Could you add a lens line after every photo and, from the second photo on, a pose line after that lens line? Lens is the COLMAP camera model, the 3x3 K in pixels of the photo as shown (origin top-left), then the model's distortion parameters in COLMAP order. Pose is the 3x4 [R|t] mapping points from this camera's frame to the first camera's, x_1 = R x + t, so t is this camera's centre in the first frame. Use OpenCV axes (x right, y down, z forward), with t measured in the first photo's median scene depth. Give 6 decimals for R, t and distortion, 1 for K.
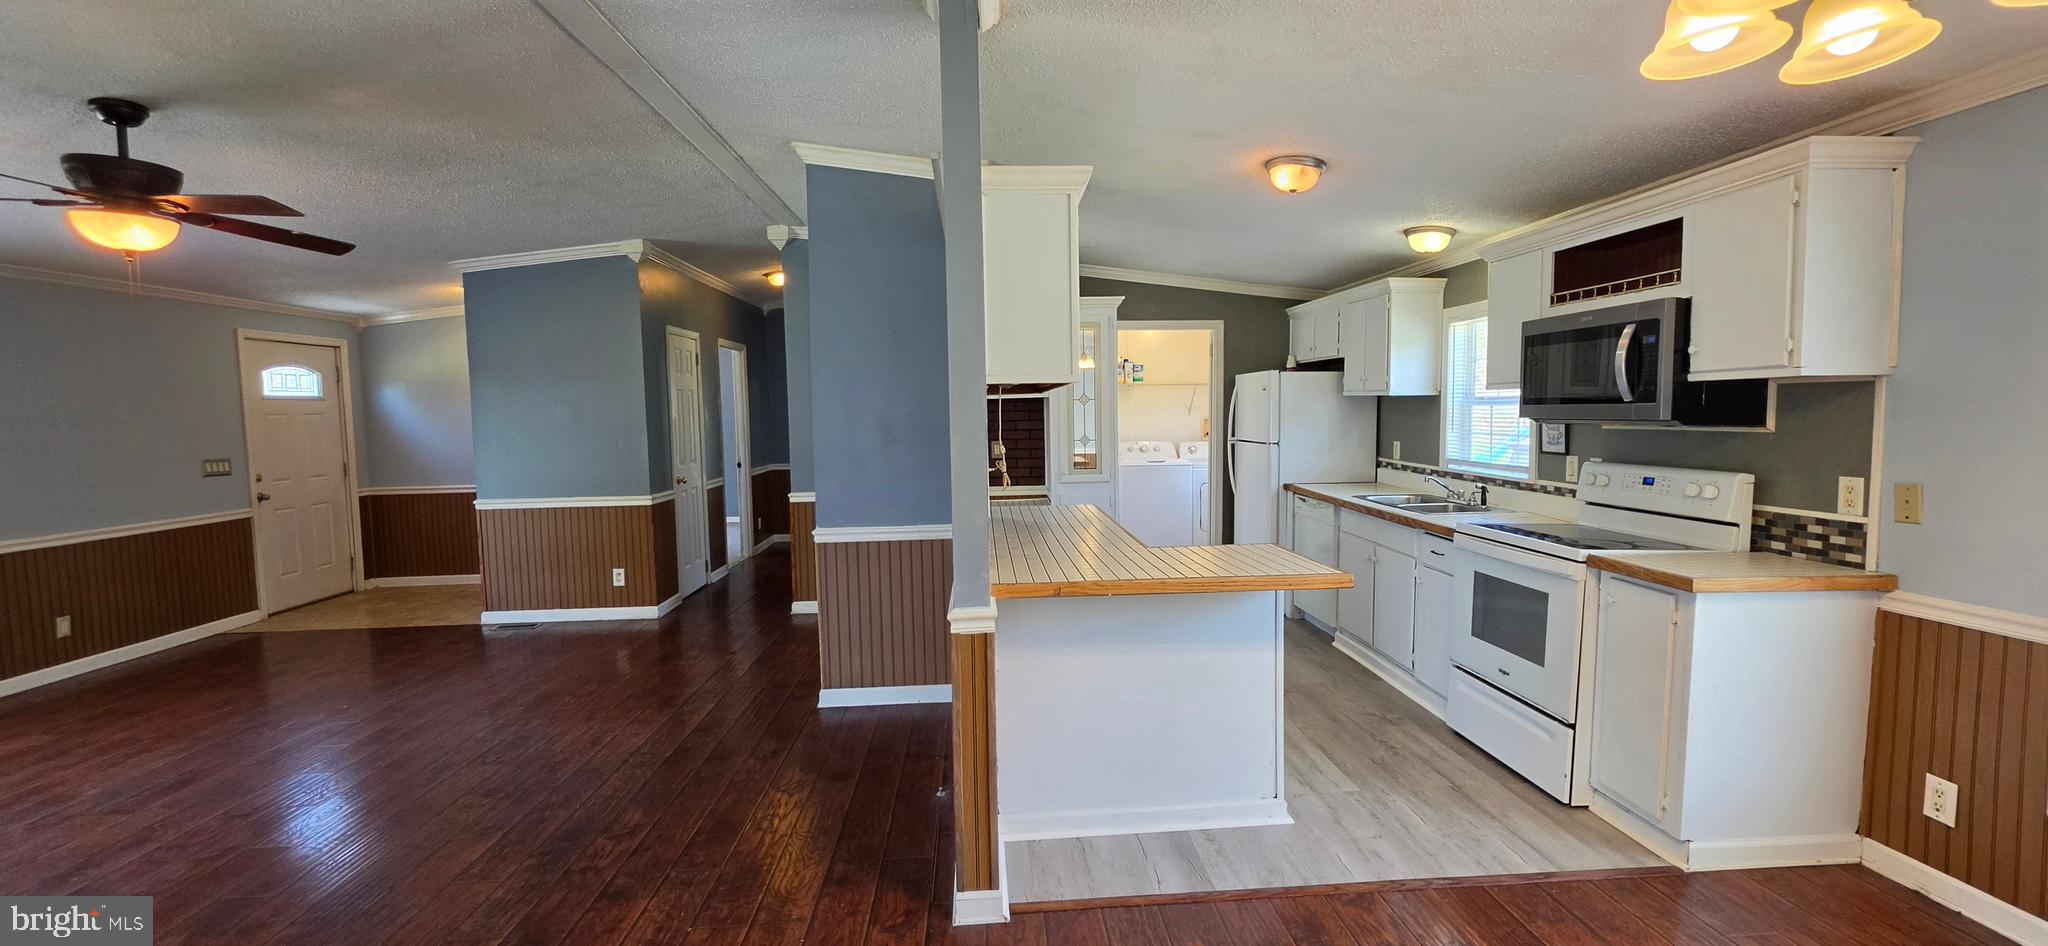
lens RADIAL K [[832.2, 0, 1068.7], [0, 832.2, 464.5], [0, 0, 1]] dist [-0.001617, -0.000660]
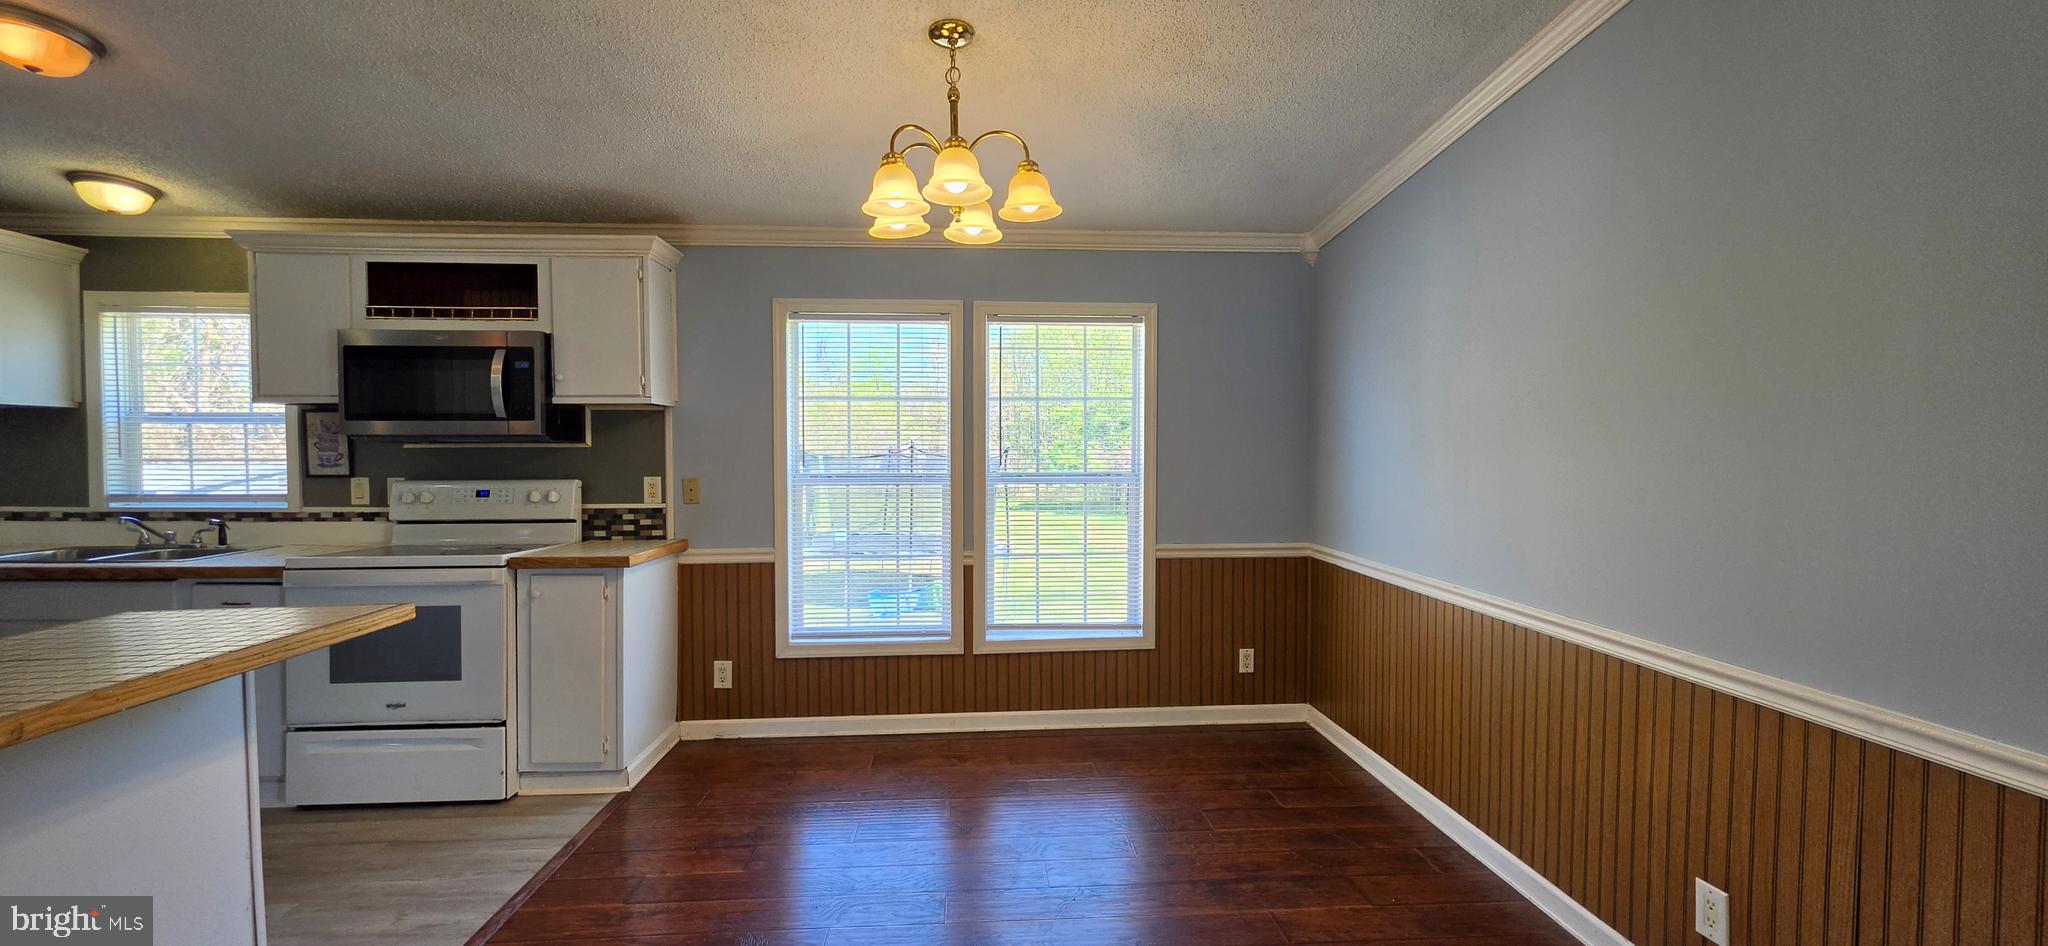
lens RADIAL K [[832.2, 0, 1021.4], [0, 832.2, 470.4], [0, 0, 1]] dist [-0.001617, -0.000660]
pose [[0.032195, -0.021680, 0.999246, -0.349490], [0.064763, 0.997709, 0.019560, 0.013207], [-0.997381, 0.064085, 0.033525, 0.239238]]
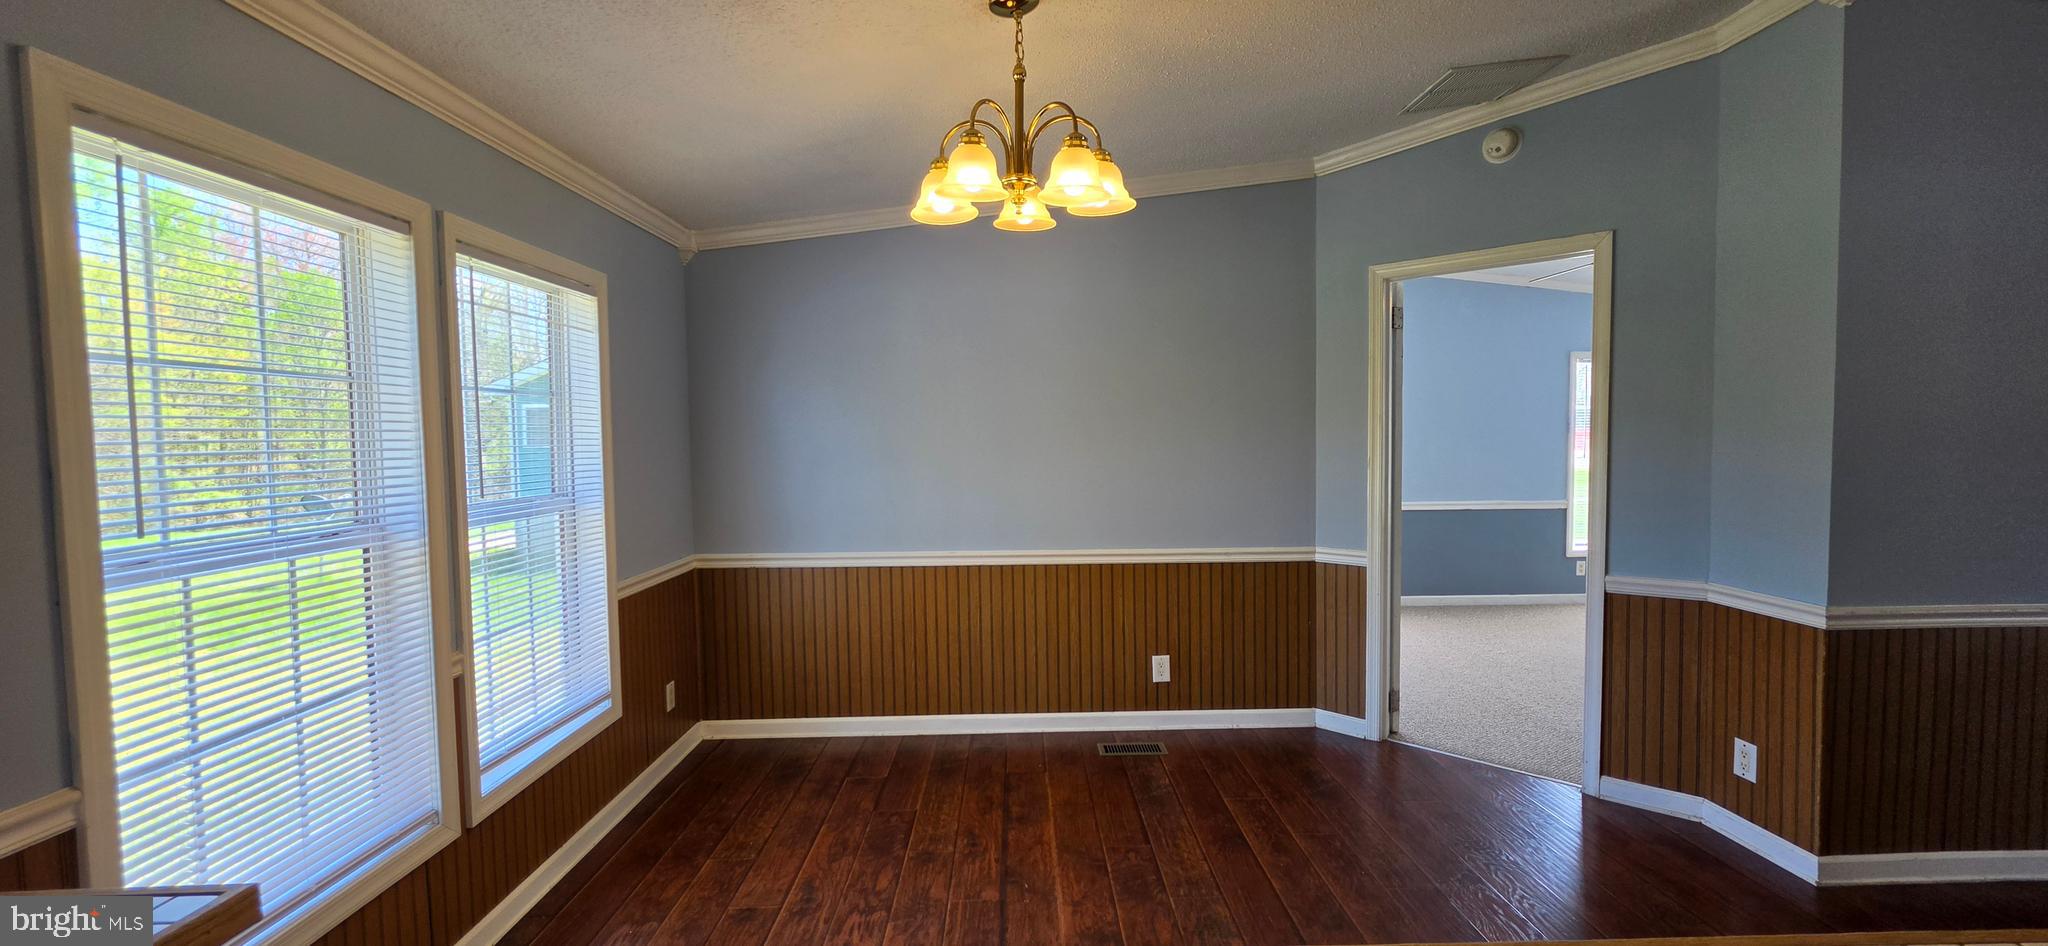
lens RADIAL K [[832.2, 0, 1039.2], [0, 832.2, 470.0], [0, 0, 1]] dist [-0.001617, -0.000660]
pose [[-0.997964, 0.008535, 0.063206, 0.260457], [0.015143, 0.994376, 0.104816, -0.057930], [-0.061956, 0.105559, -0.992481, 0.923012]]
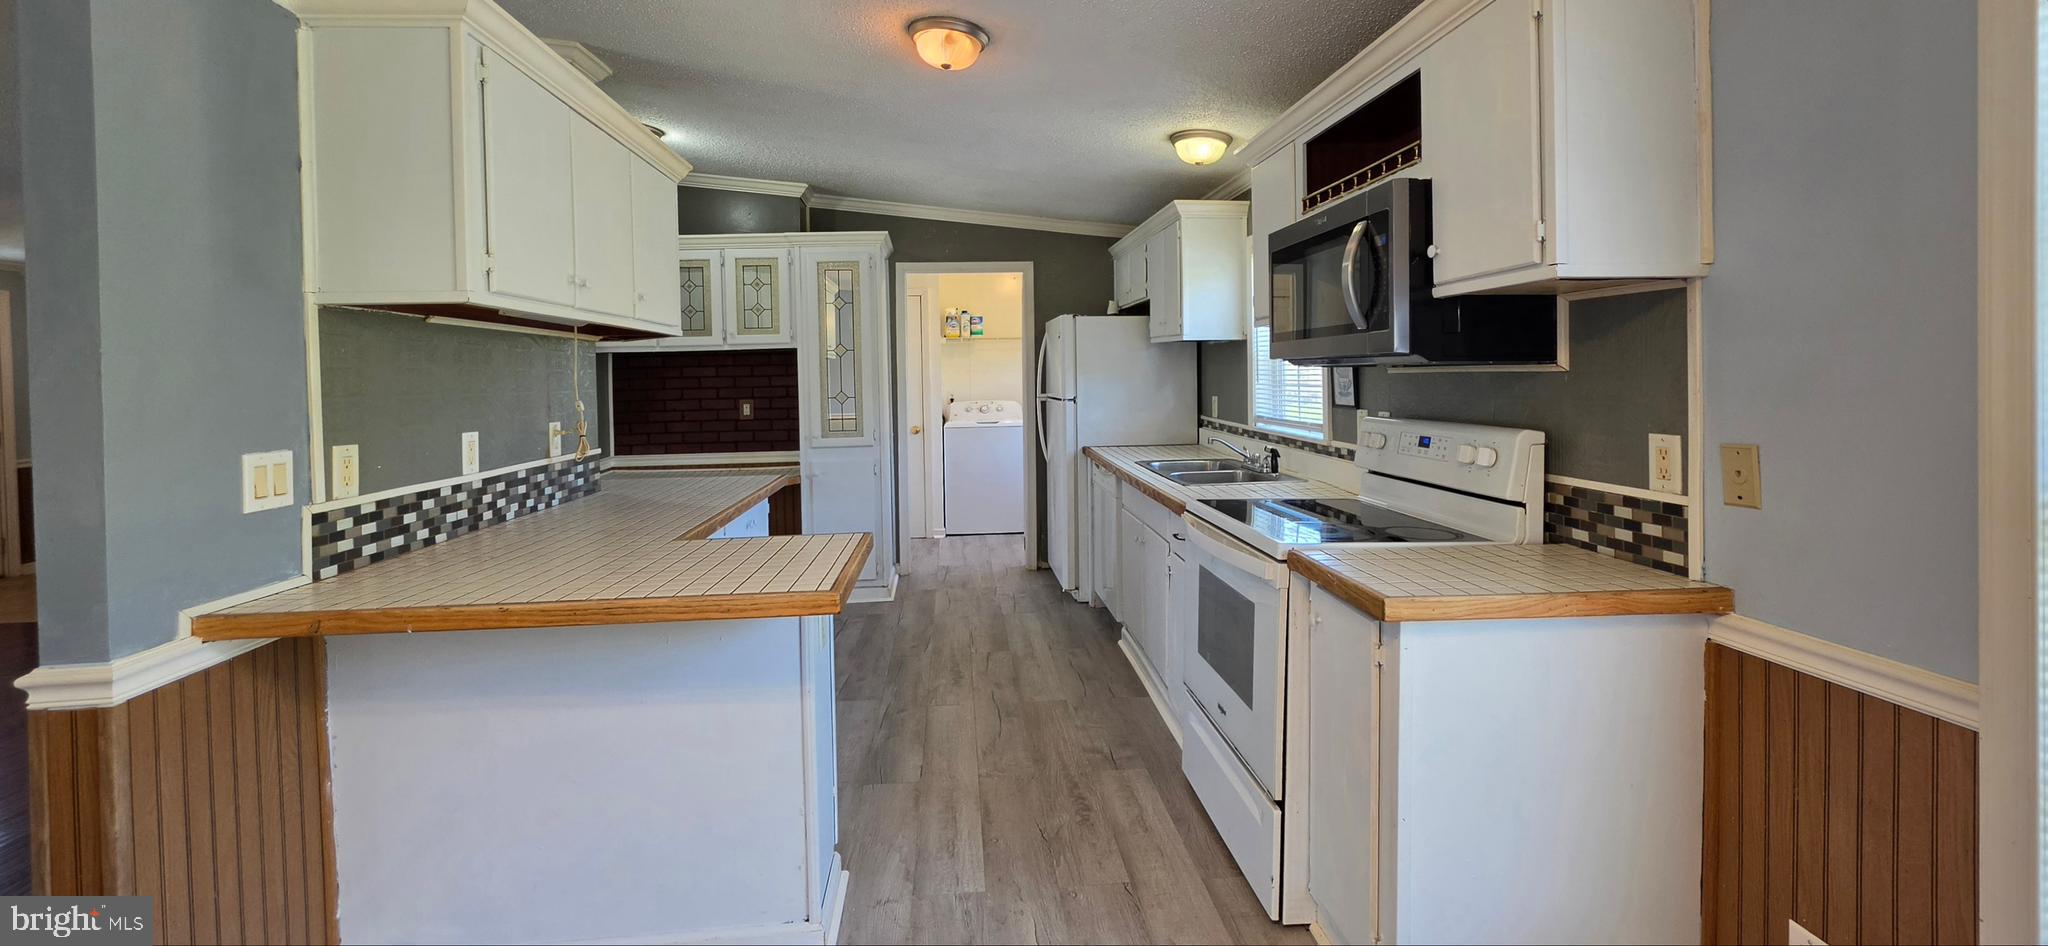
lens RADIAL K [[832.2, 0, 998.5], [0, 832.2, 386.7], [0, 0, 1]] dist [-0.001617, -0.000660]
pose [[0.999086, -0.011220, -0.041252, 0.333448], [0.009167, 0.998726, -0.049630, 0.004200], [0.041756, 0.049206, 0.997915, 0.240513]]
